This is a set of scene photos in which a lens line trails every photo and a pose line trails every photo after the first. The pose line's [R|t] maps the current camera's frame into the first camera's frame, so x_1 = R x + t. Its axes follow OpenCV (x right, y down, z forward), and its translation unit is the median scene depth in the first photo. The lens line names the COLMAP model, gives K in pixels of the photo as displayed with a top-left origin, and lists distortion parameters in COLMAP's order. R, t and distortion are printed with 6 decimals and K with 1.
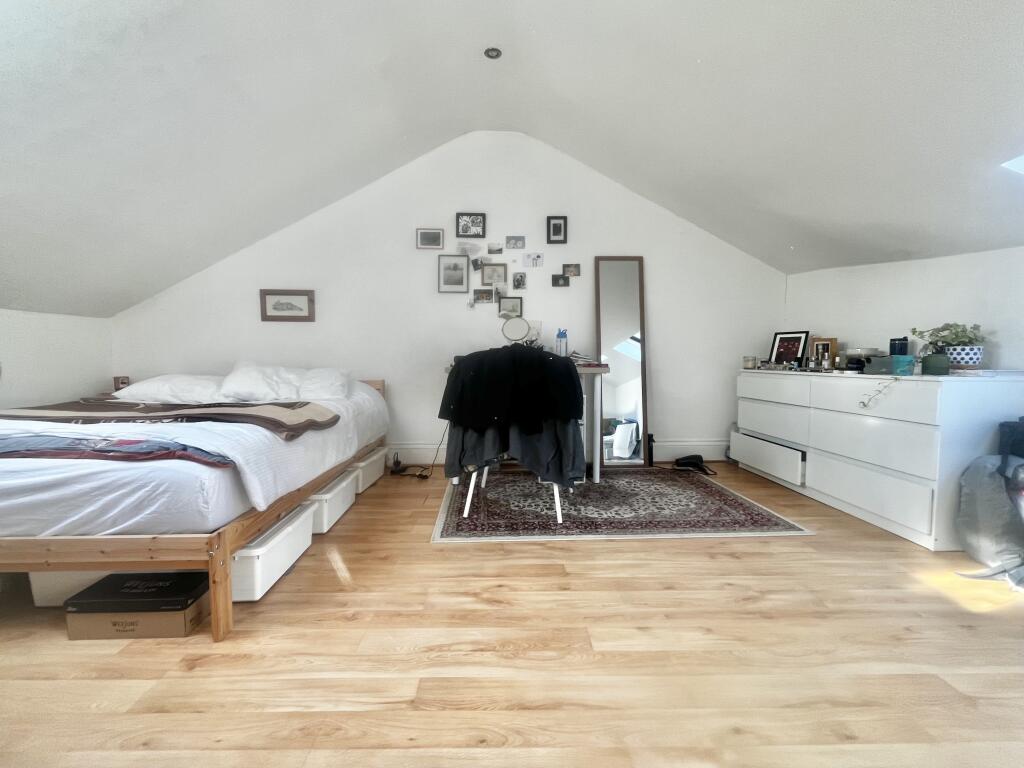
lens RADIAL K [[388.2, 0, 512.0], [0, 388.2, 384.0], [0, 0, 1]] dist [0.000366, 0.000007]
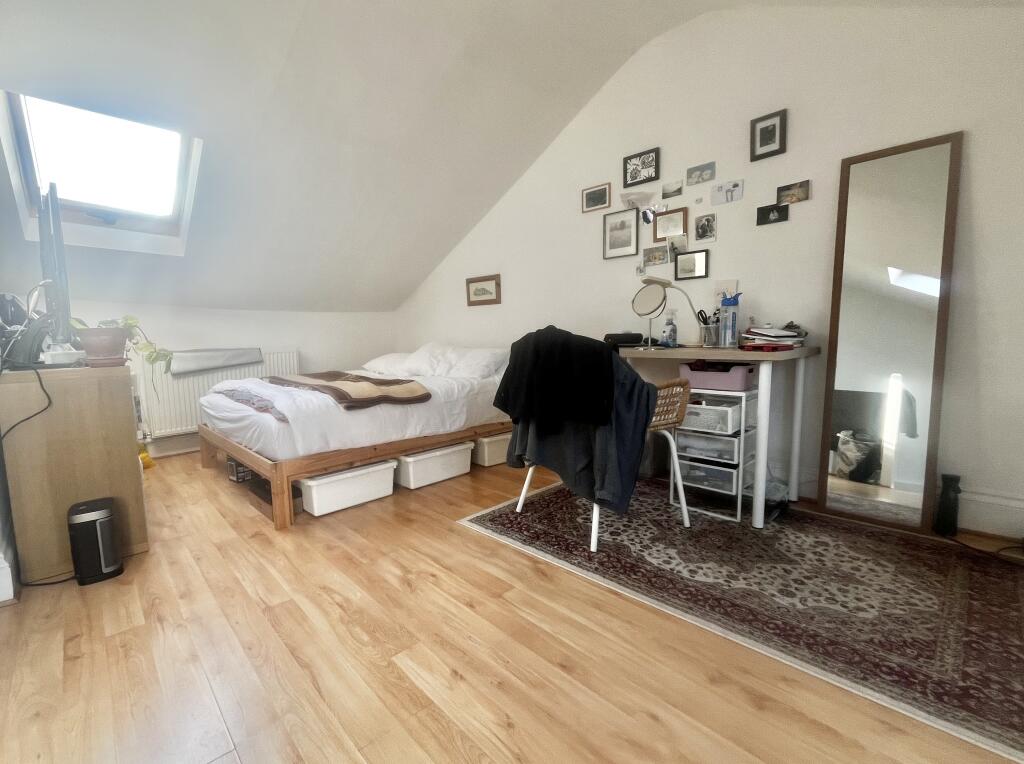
lens RADIAL K [[447.1, 0, 512.0], [0, 447.1, 382.0], [0, 0, 1]] dist [-0.000616, -0.000098]
pose [[0.680308, 0.065417, -0.730001, 0.469543], [-0.021022, 0.997341, 0.069783, -0.033860], [0.732625, -0.032128, 0.679874, 0.191480]]
